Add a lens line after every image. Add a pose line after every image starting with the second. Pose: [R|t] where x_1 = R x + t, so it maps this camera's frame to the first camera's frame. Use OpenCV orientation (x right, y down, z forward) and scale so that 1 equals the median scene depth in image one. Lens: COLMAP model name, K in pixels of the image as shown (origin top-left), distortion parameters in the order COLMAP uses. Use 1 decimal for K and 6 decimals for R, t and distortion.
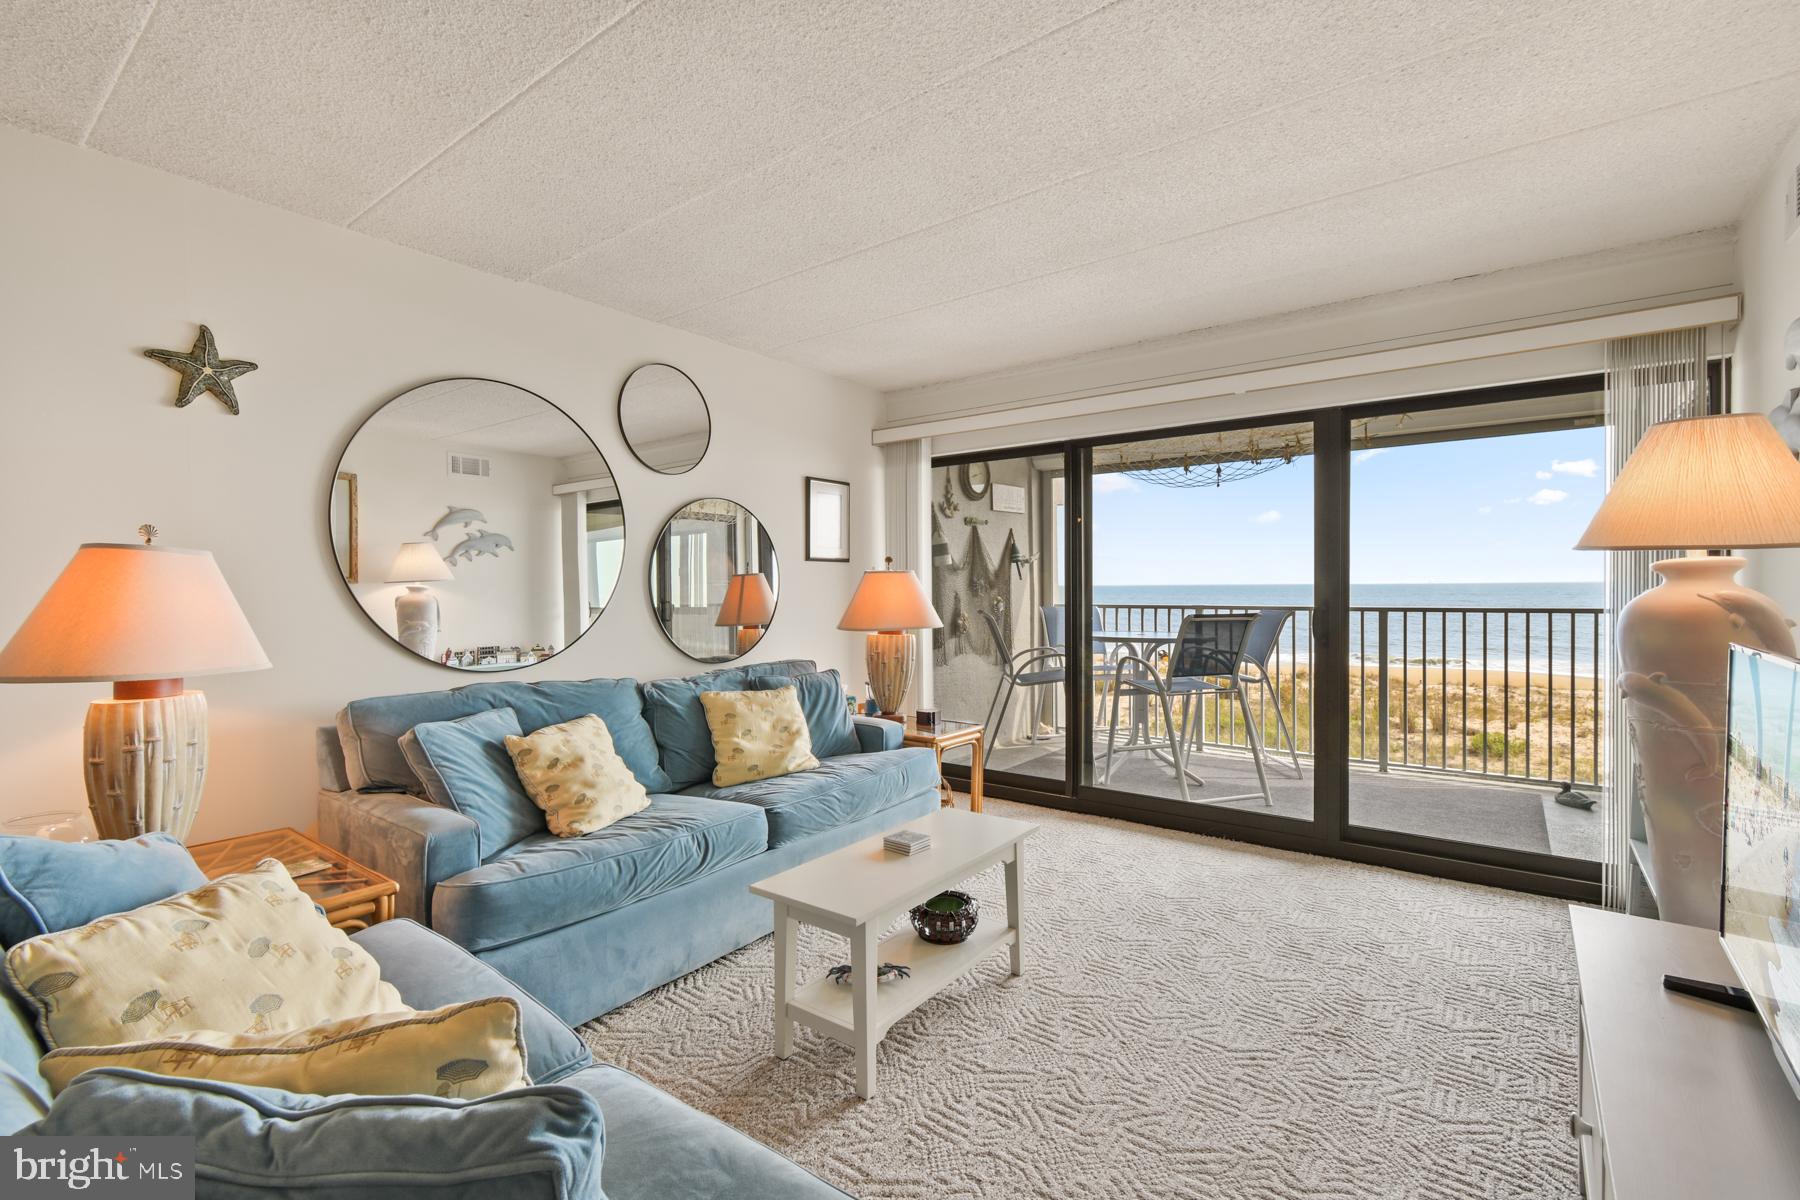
lens RADIAL K [[800.2, 0, 871.3], [0, 800.2, 603.6], [0, 0, 1]] dist [0.000308, 0.000151]
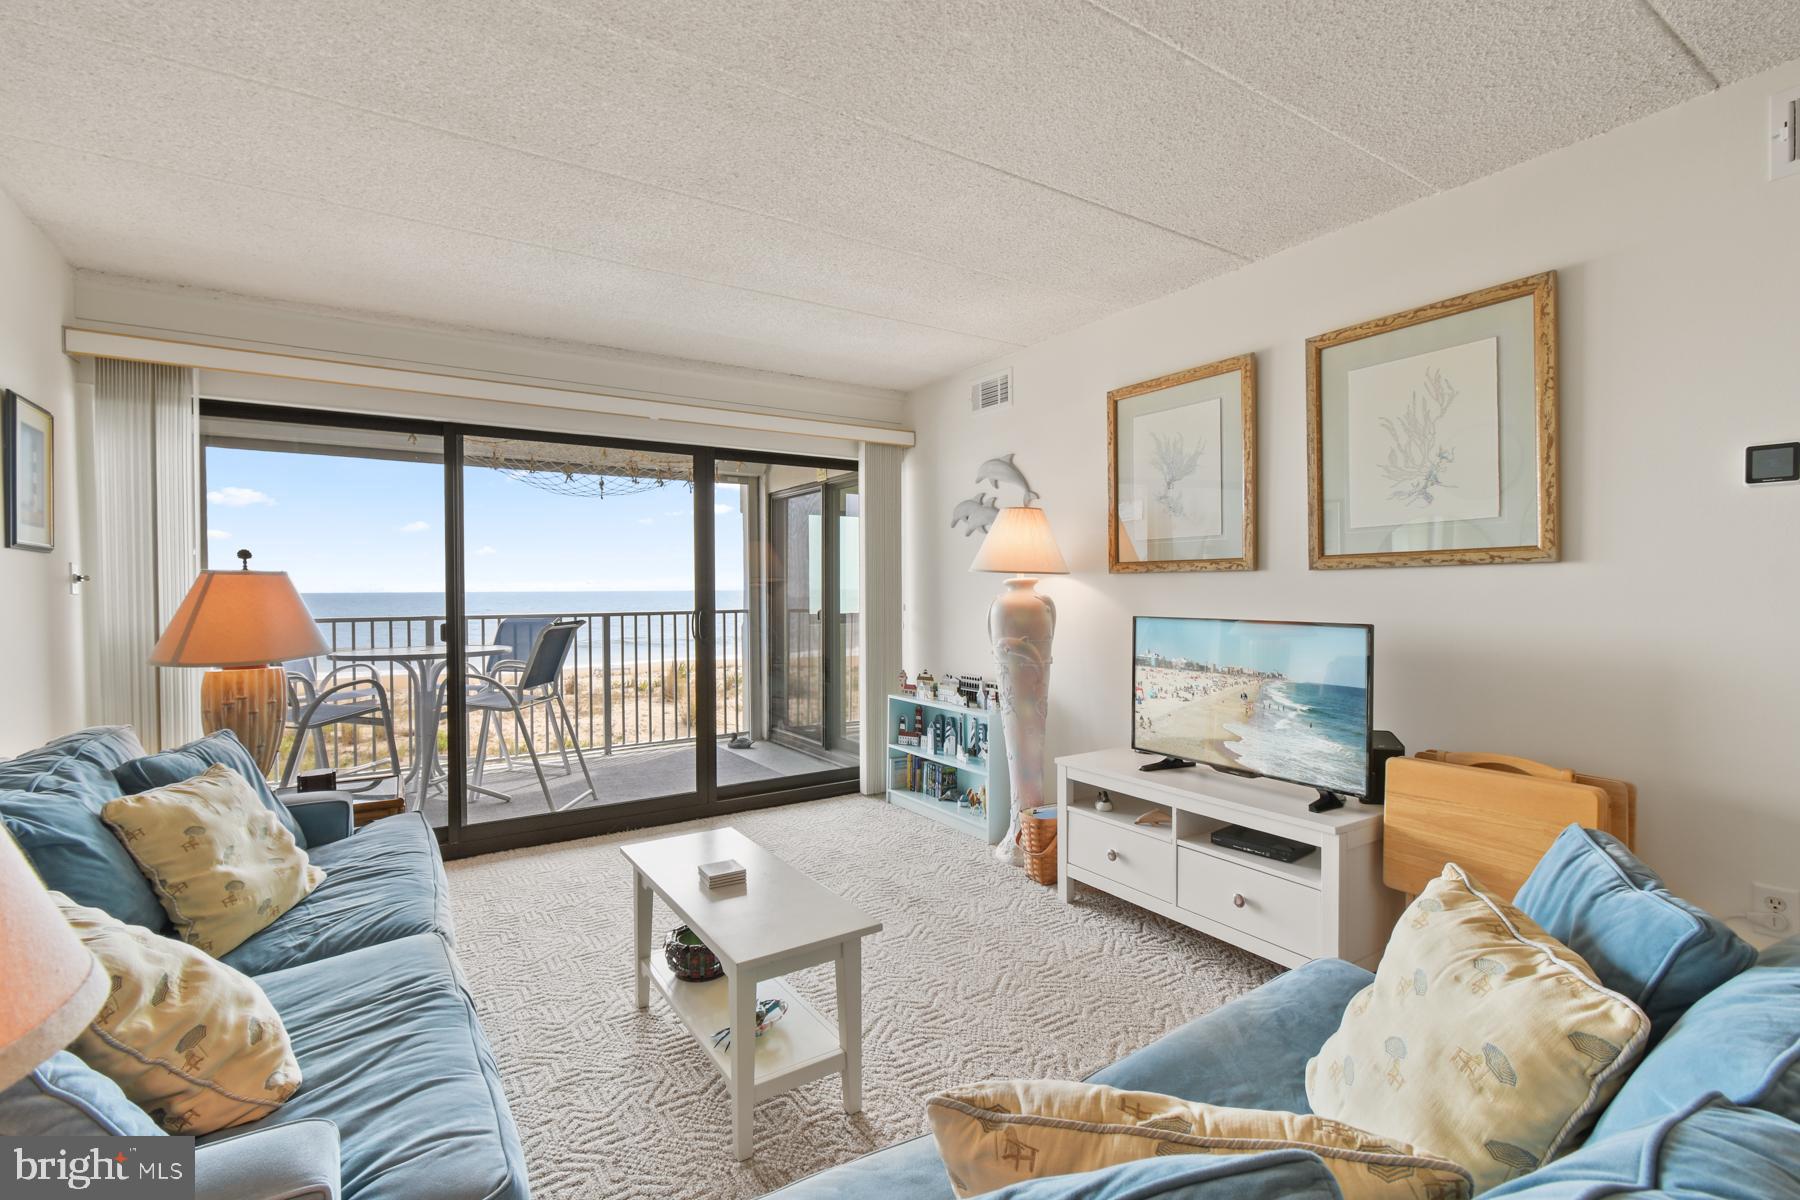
lens RADIAL K [[810.2, 0, 900.0], [0, 810.2, 600.0], [0, 0, 1]] dist [-0.001987, 0.000221]
pose [[0.323050, -0.008993, 0.946339, -0.443258], [0.024999, 0.999687, 0.000966, -0.005003], [-0.946052, 0.023345, 0.323174, 0.293324]]
